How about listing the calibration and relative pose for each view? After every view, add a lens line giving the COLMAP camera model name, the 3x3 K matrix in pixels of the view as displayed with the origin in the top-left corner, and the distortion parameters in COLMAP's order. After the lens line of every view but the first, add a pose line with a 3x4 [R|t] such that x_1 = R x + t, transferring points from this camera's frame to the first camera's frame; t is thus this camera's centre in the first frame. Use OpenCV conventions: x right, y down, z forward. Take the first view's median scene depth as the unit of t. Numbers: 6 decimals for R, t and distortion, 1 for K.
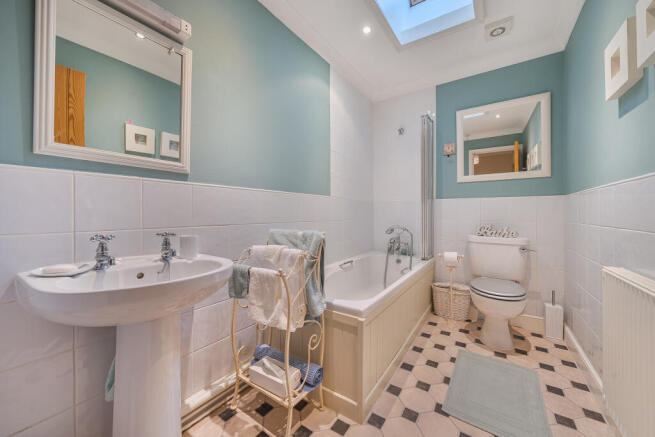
lens RADIAL K [[249.9, 0, 325.6], [0, 249.9, 213.8], [0, 0, 1]] dist [-0.003002, -0.000175]
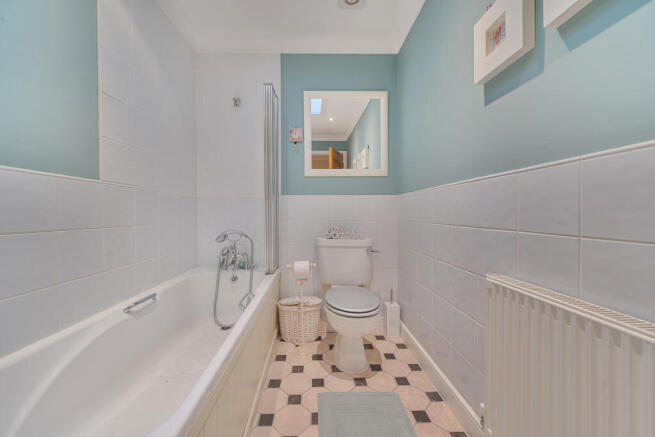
lens RADIAL K [[249.9, 0, 325.0], [0, 249.9, 215.7], [0, 0, 1]] dist [-0.003002, -0.000175]
pose [[0.804800, -0.008468, 0.593485, 0.088175], [0.004920, 0.999959, 0.007596, 0.001288], [-0.593525, -0.003194, 0.804809, 0.309346]]
